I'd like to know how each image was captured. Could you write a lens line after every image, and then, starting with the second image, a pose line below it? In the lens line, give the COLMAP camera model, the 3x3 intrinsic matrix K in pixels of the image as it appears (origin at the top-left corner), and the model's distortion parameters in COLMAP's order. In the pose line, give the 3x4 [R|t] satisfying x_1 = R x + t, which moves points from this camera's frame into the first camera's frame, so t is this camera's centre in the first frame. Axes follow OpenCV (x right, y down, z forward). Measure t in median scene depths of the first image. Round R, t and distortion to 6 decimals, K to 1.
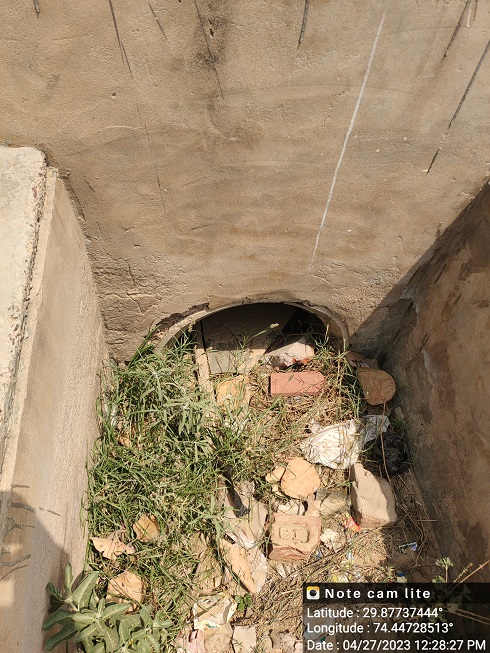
lens RADIAL K [[497.7, 0, 227.6], [0, 497.7, 327.1], [0, 0, 1]] dist [0.068922, -0.118561]
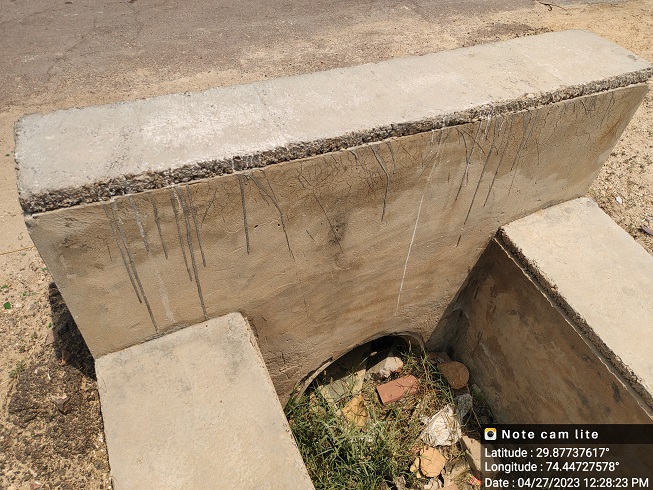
lens RADIAL K [[499.9, 0, 318.5], [0, 499.9, 242.3], [0, 0, 1]] dist [0.081181, -0.148062]
pose [[0.947392, -0.264199, 0.180683, -0.259324], [0.284967, 0.953277, -0.100287, -0.238032], [-0.145746, 0.146500, 0.978415, -0.430499]]
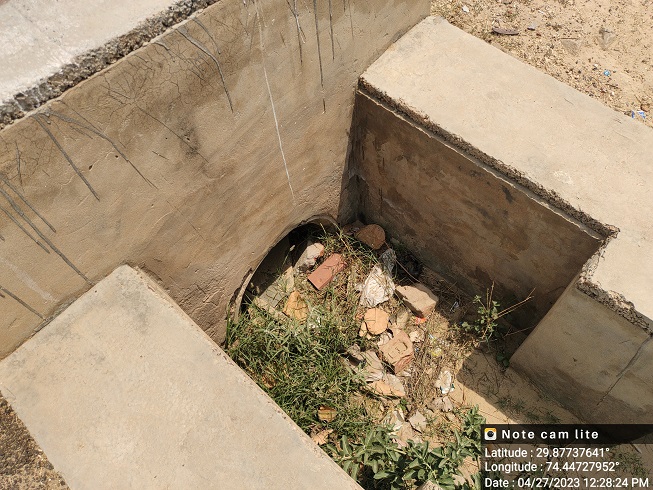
lens RADIAL K [[497.7, 0, 326.0], [0, 497.7, 254.8], [0, 0, 1]] dist [0.068922, -0.118561]
pose [[0.739843, -0.633914, 0.225356, -0.182064], [0.613648, 0.773152, 0.160229, -0.179607], [-0.275806, 0.019745, 0.961011, -0.382103]]
